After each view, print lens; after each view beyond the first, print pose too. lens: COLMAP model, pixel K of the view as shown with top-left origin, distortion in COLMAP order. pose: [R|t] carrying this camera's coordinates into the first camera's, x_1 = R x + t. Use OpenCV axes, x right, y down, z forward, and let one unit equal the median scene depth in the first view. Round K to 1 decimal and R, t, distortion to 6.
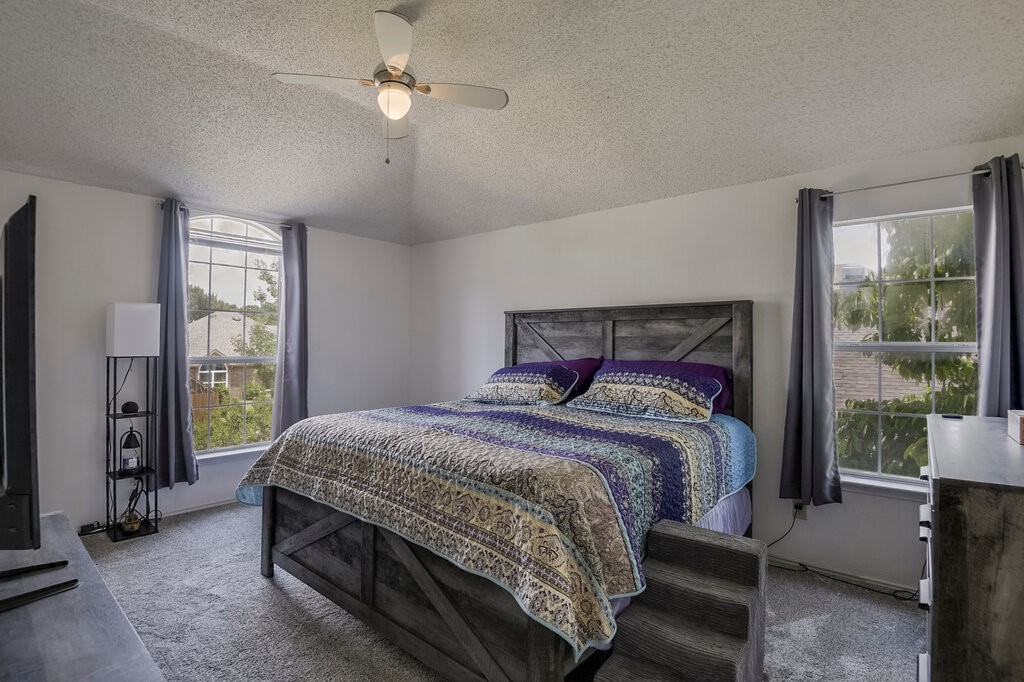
lens RADIAL K [[491.5, 0, 506.5], [0, 491.5, 352.3], [0, 0, 1]] dist [-0.000128, -0.034776]
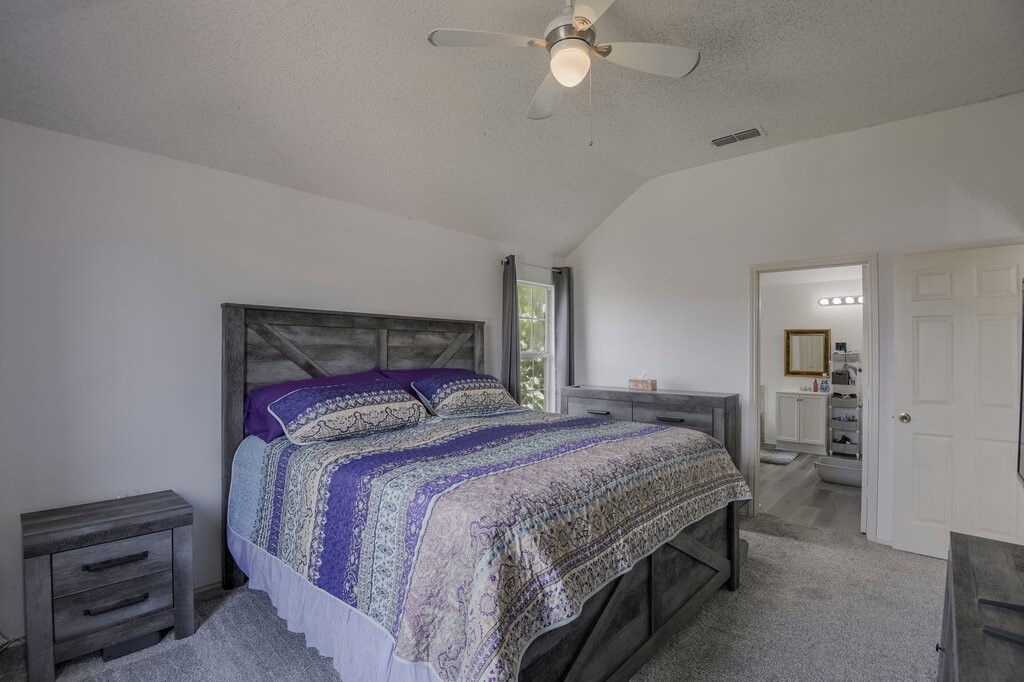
lens RADIAL K [[475.1, 0, 508.3], [0, 475.1, 342.7], [0, 0, 1]] dist [-0.029311, -0.000423]
pose [[0.035825, 0.009143, 0.999316, -0.744209], [0.007117, 0.999930, -0.009404, -0.029099], [-0.999333, 0.007449, 0.035758, 0.762183]]
